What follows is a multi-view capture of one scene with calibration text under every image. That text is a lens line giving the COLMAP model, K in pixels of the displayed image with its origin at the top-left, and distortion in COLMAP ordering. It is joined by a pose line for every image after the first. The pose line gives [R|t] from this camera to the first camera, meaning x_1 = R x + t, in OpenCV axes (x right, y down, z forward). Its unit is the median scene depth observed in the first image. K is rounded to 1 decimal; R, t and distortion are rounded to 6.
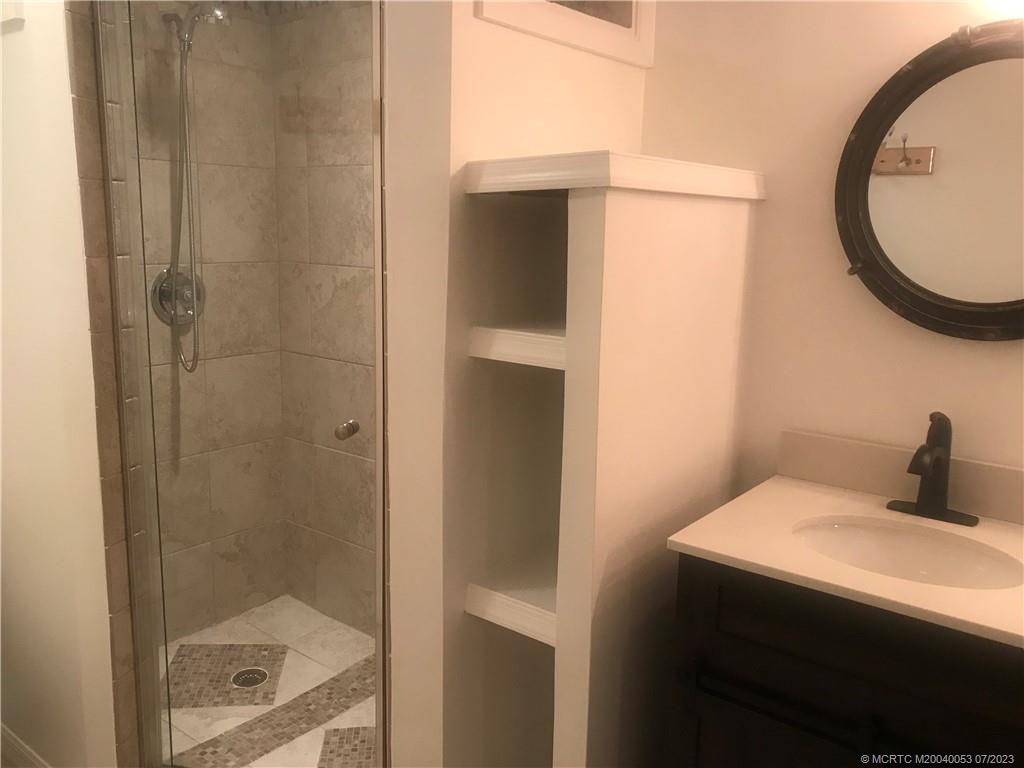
lens RADIAL K [[841.9, 0, 510.8], [0, 841.9, 382.2], [0, 0, 1]] dist [0.010593, 0.002891]
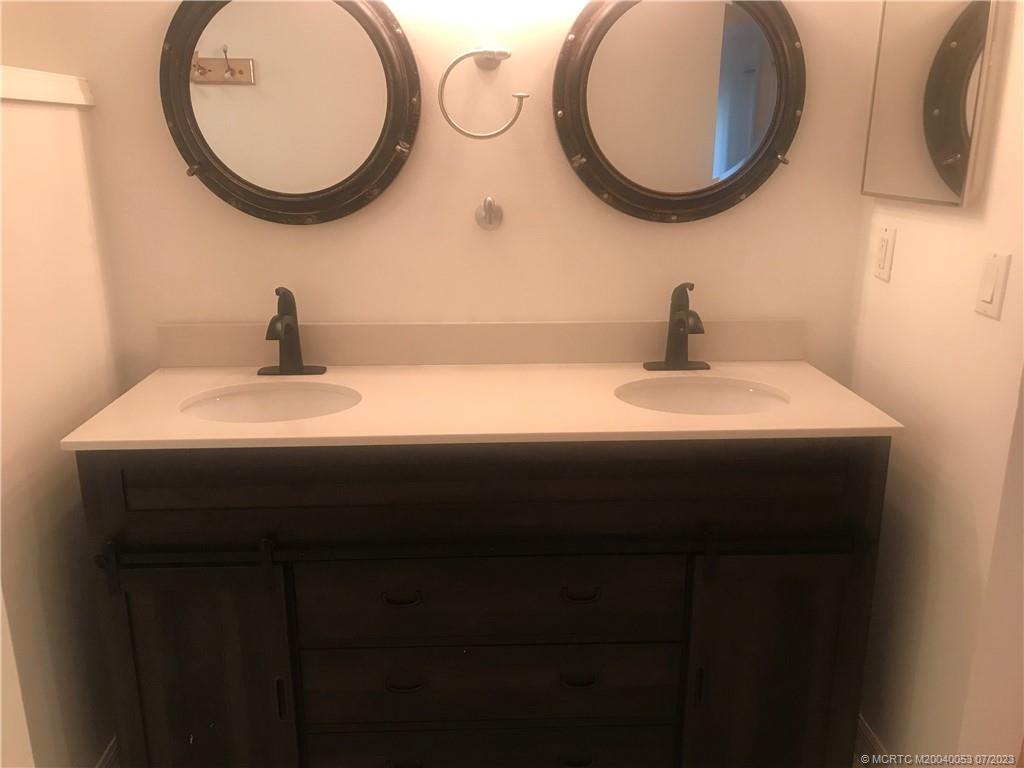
lens RADIAL K [[841.9, 0, 511.5], [0, 841.9, 384.1], [0, 0, 1]] dist [0.010593, 0.002891]
pose [[0.759682, -0.198930, 0.619121, -0.019180], [0.135044, 0.979566, 0.149042, 0.033786], [-0.636119, -0.029616, 0.771023, -0.138614]]
